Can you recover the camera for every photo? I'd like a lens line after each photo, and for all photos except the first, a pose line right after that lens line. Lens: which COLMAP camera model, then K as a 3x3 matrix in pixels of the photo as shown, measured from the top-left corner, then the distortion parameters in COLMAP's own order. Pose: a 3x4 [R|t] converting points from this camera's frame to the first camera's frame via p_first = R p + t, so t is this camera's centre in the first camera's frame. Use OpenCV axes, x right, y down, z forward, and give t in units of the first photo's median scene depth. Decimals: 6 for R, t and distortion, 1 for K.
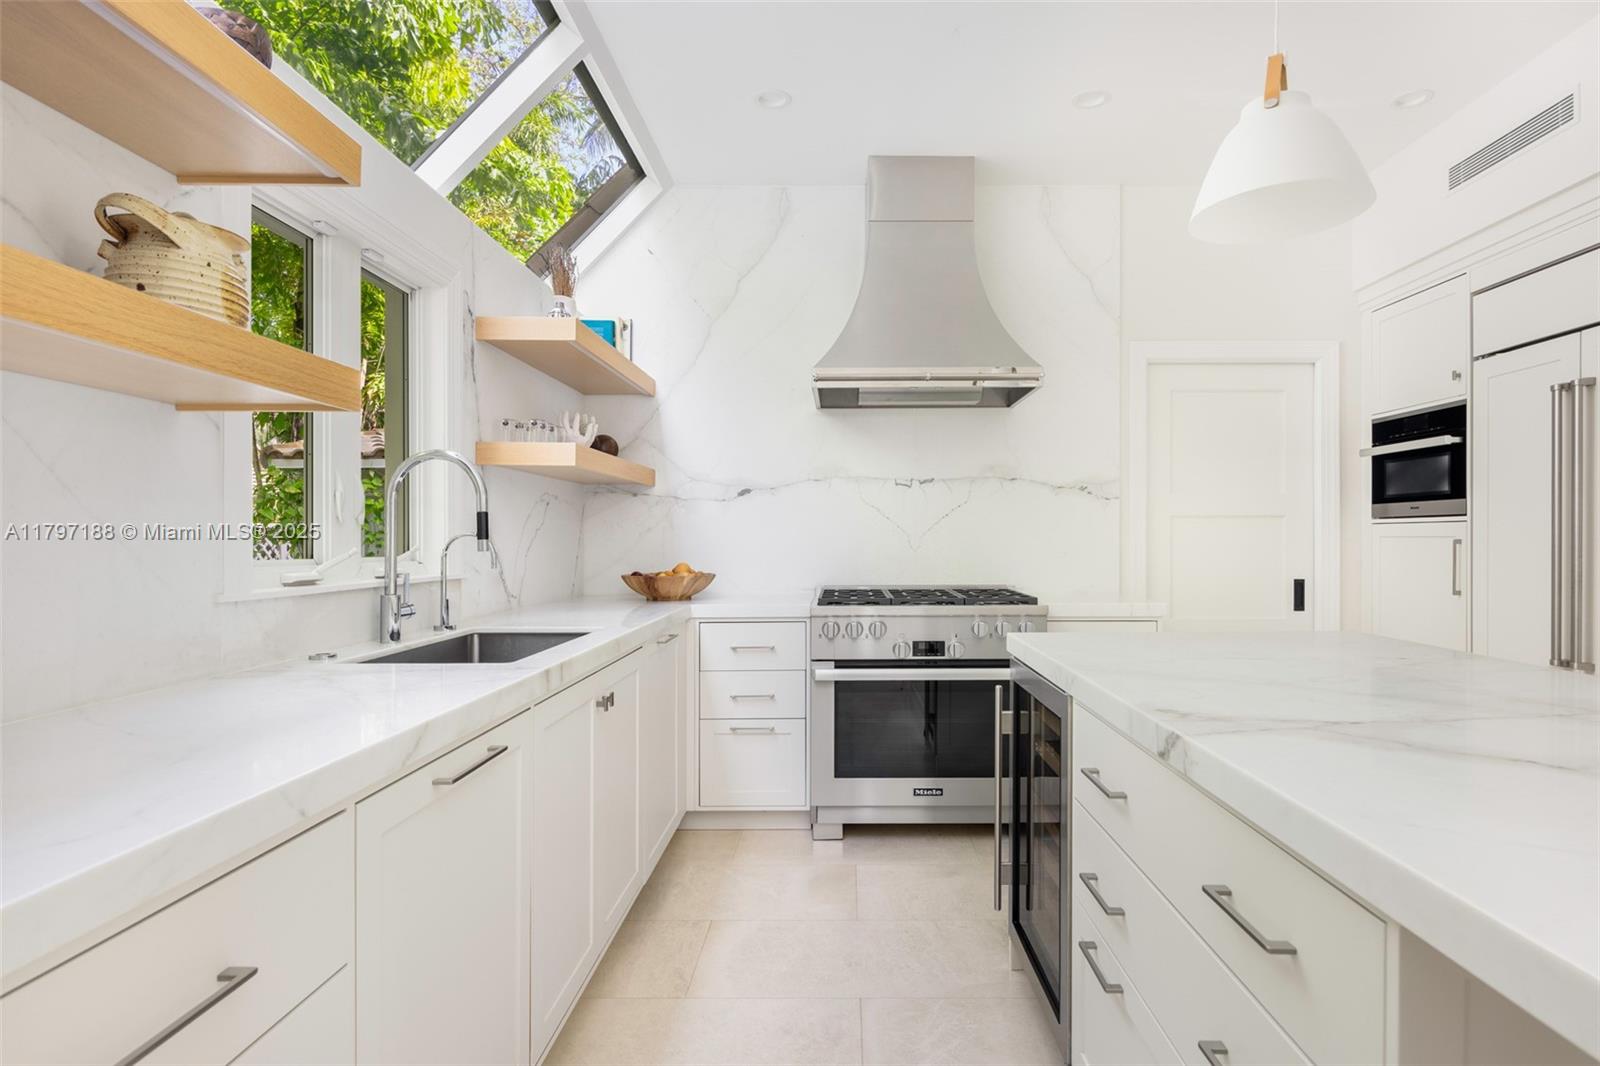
lens RADIAL K [[871.2, 0, 835.3], [0, 871.2, 540.8], [0, 0, 1]] dist [-0.004262, -0.000631]
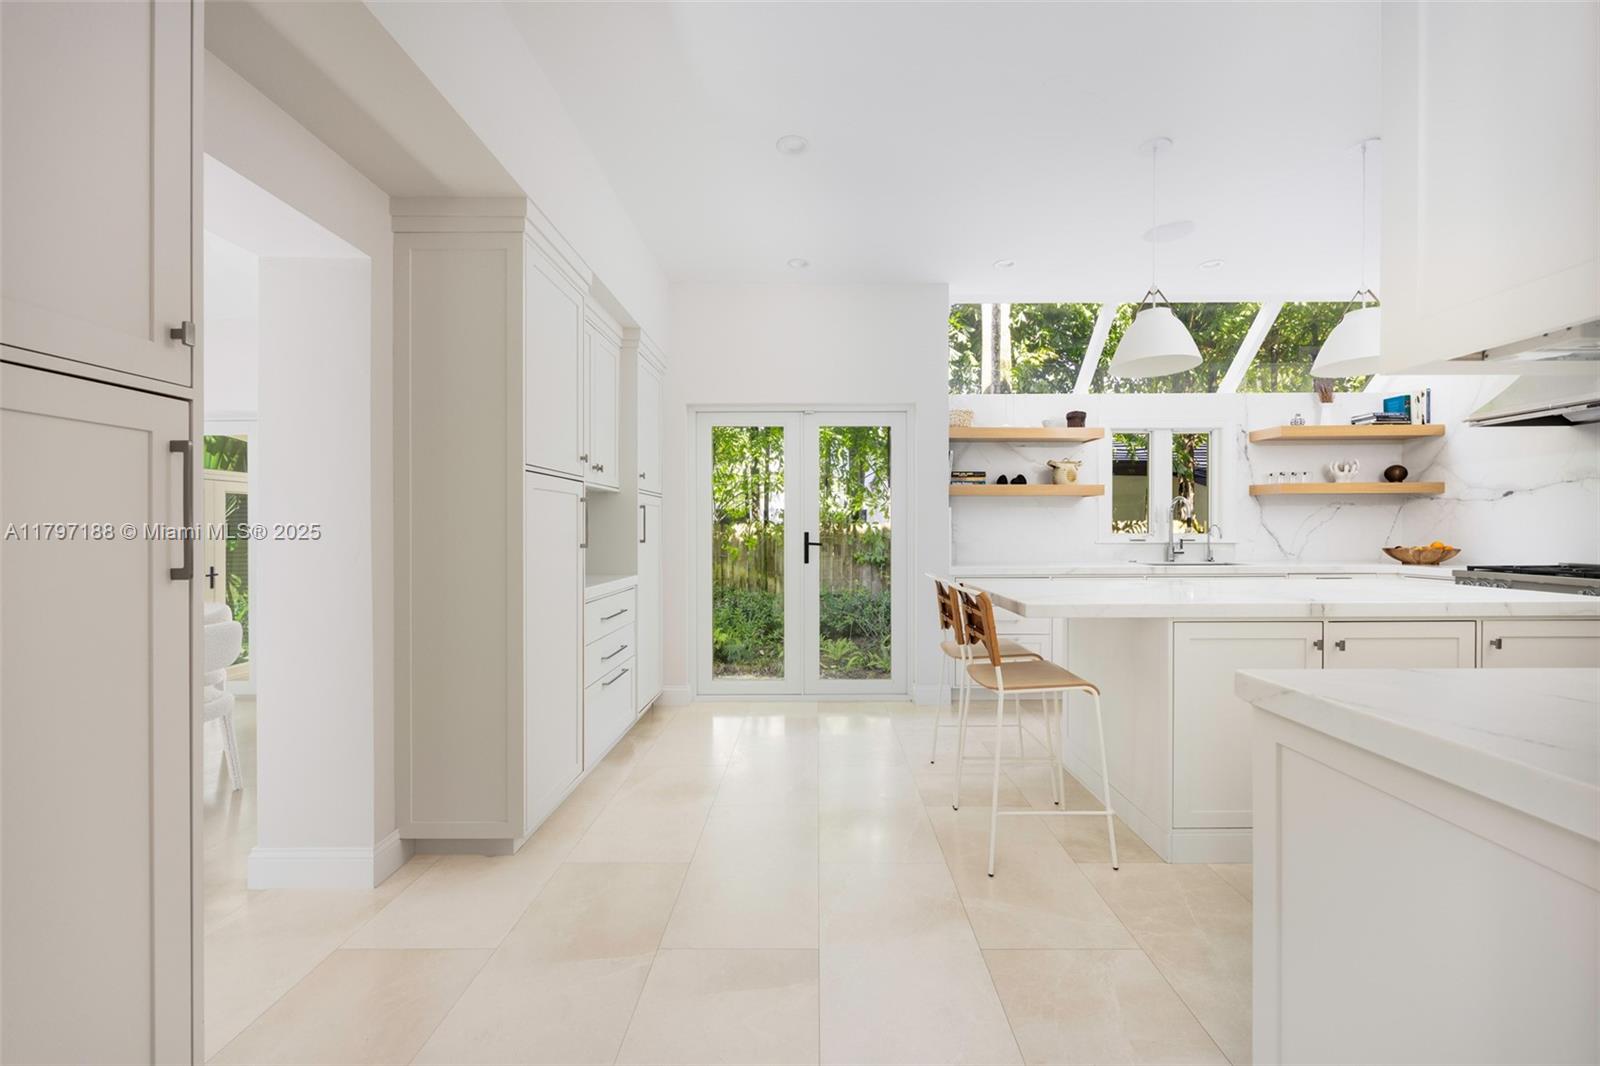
lens RADIAL K [[625.0, 0, 805.7], [0, 625.0, 530.0], [0, 0, 1]] dist [-0.001152, -0.000212]
pose [[-0.024945, 0.005649, -0.999673, 0.970618], [0.003935, 0.999977, 0.005553, -0.006611], [0.999681, -0.003795, -0.024966, -0.124467]]
